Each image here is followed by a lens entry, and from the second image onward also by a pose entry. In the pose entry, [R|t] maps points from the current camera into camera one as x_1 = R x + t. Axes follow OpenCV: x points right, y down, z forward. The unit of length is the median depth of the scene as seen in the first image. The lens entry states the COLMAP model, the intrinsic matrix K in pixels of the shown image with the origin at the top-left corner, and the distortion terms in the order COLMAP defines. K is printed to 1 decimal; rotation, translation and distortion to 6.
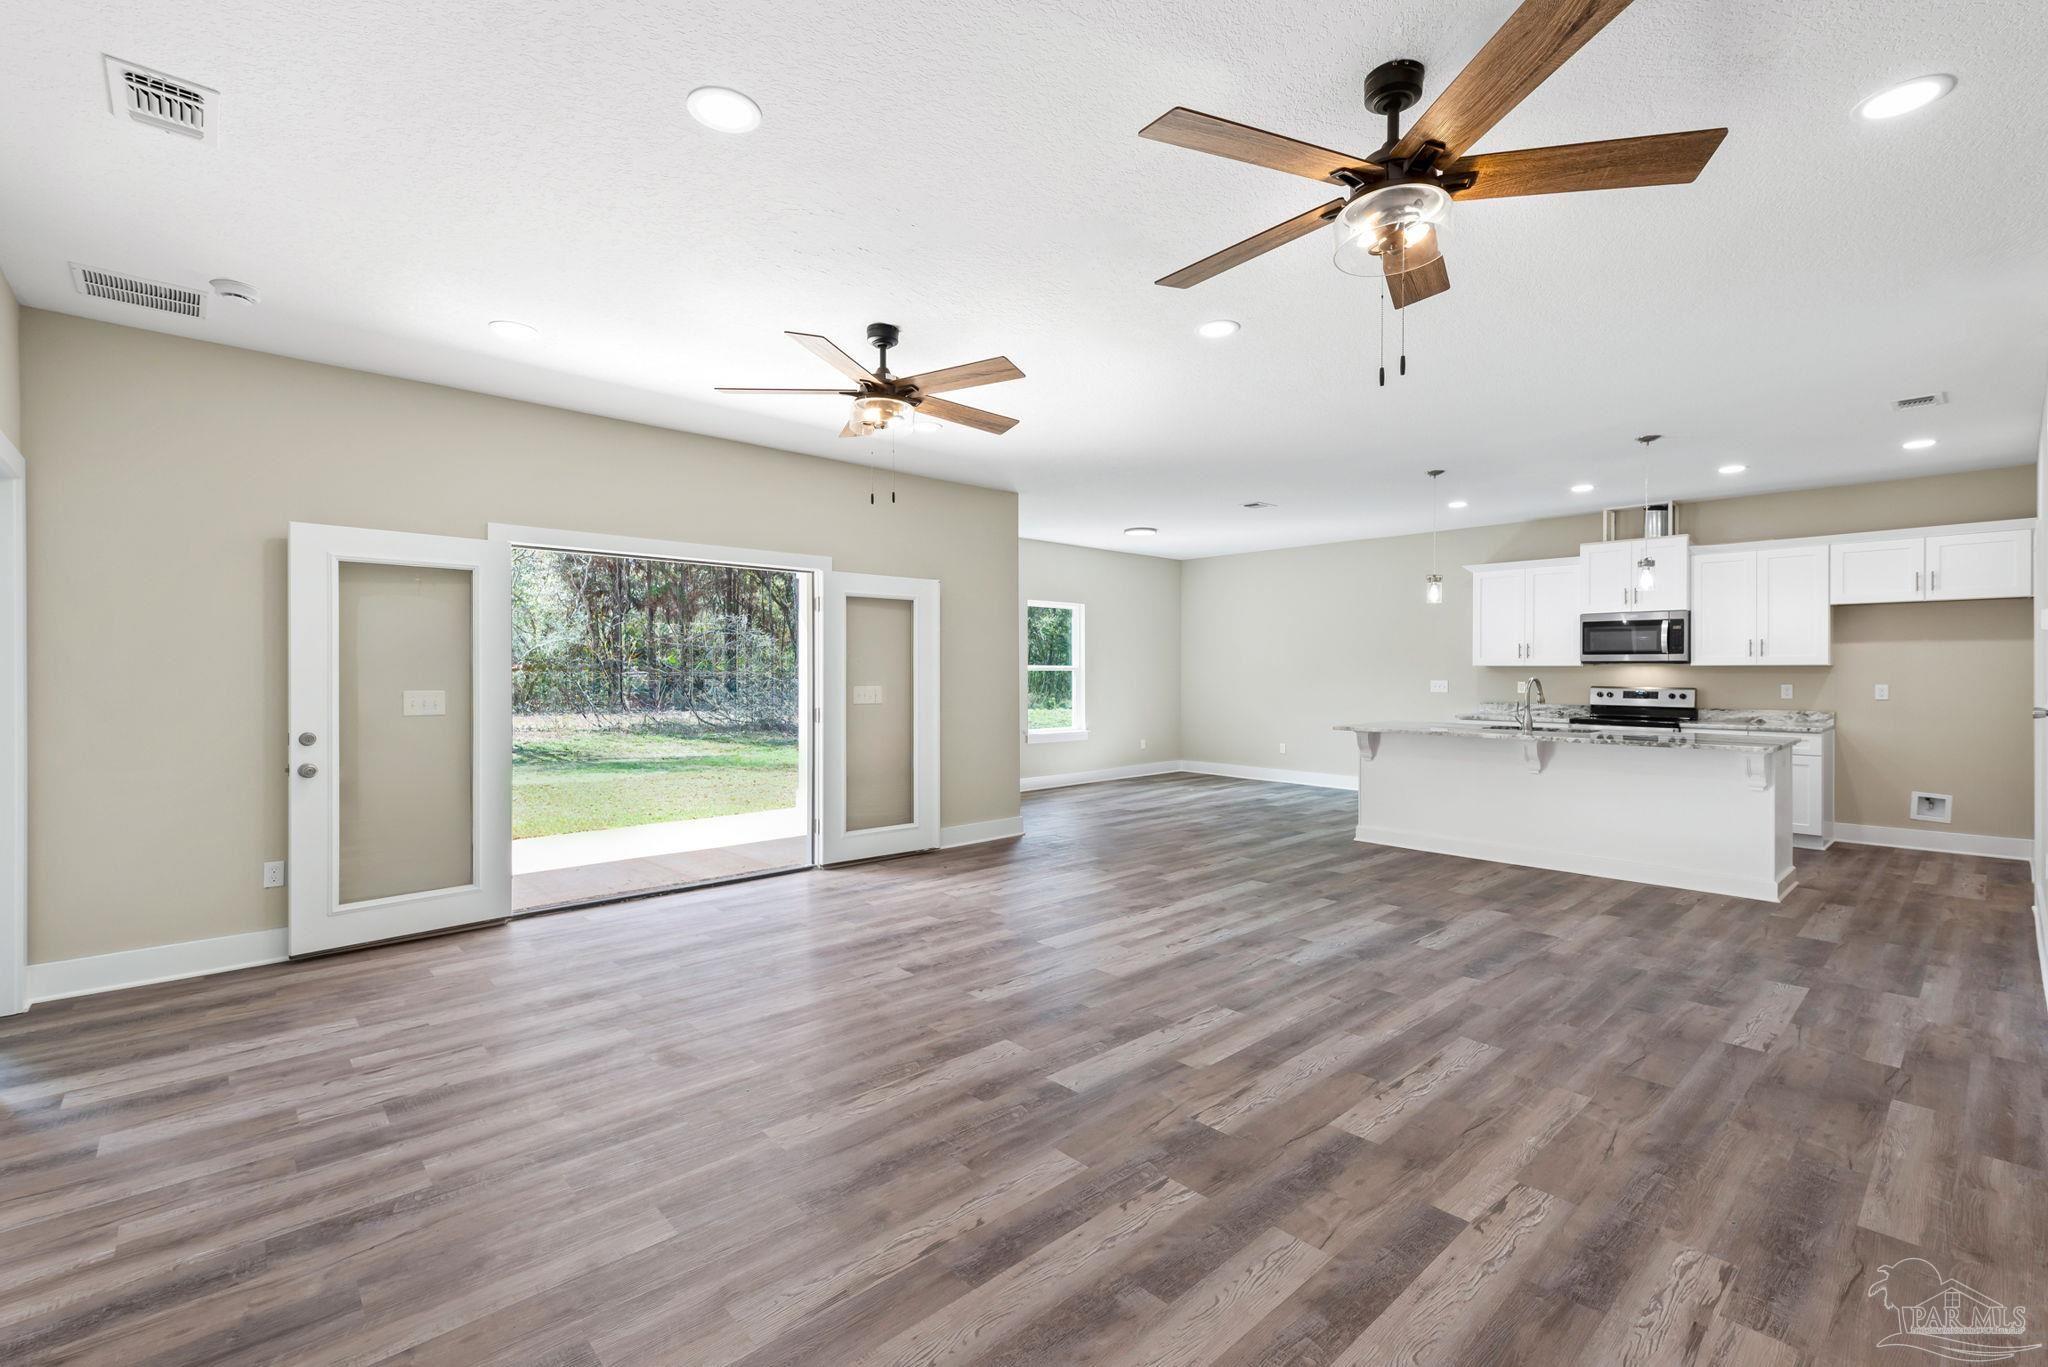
lens RADIAL K [[863.5, 0, 1047.6], [0, 863.5, 685.6], [0, 0, 1]] dist [0.008810, -0.000543]
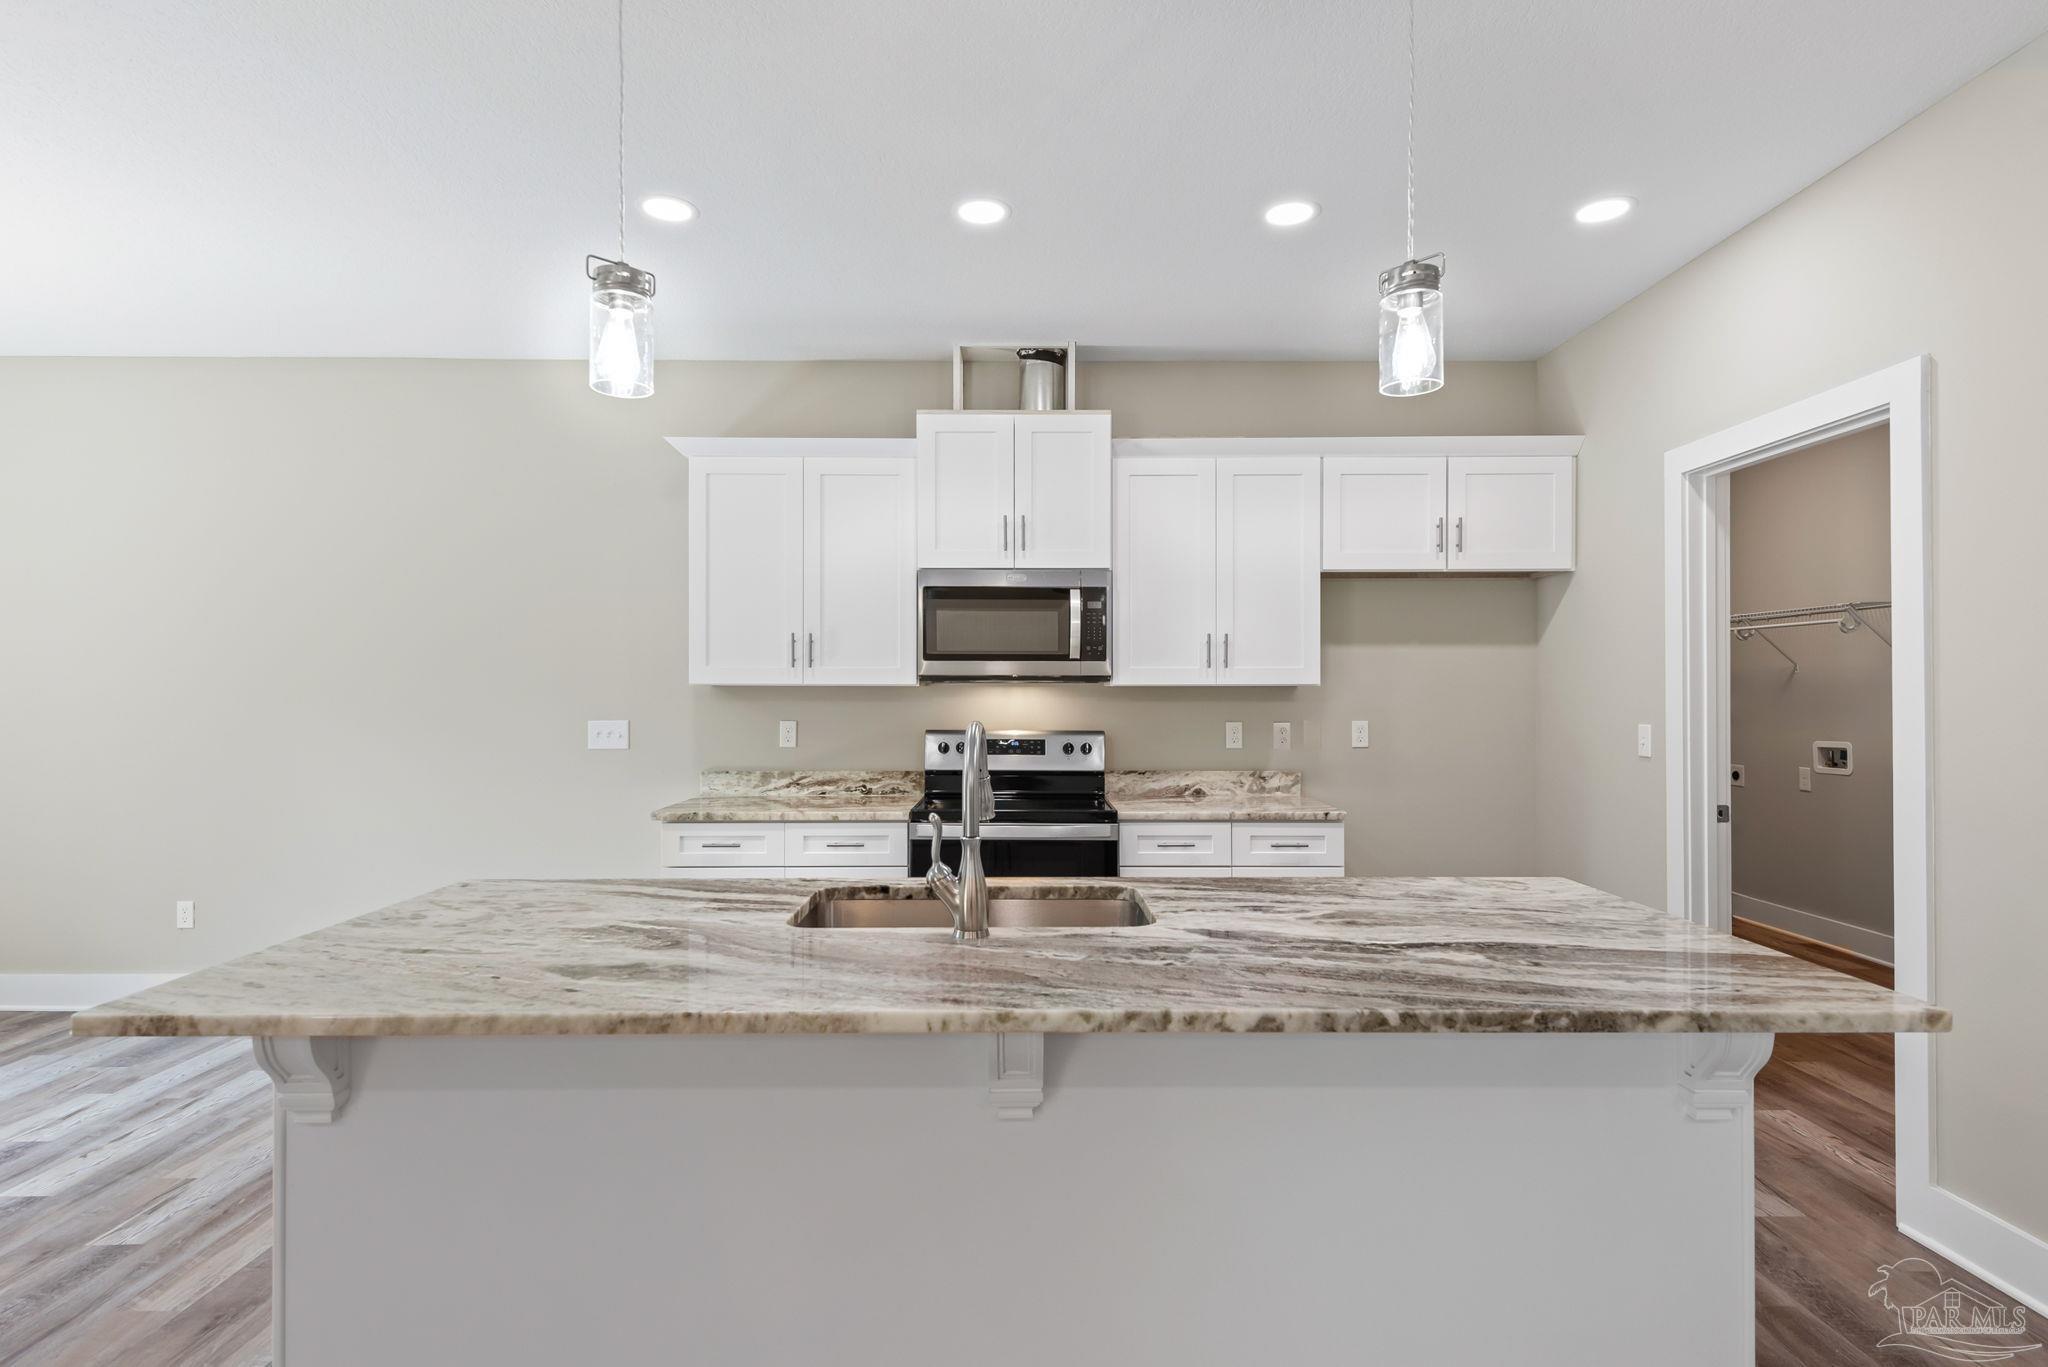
lens RADIAL K [[1040.2, 0, 1026.9], [0, 1040.2, 689.2], [0, 0, 1]] dist [0.015107, -0.000943]
pose [[0.667859, -0.000545, 0.744288, 0.512564], [0.012758, 0.999861, -0.010715, -0.029641], [-0.744178, 0.016652, 0.667773, 1.206063]]
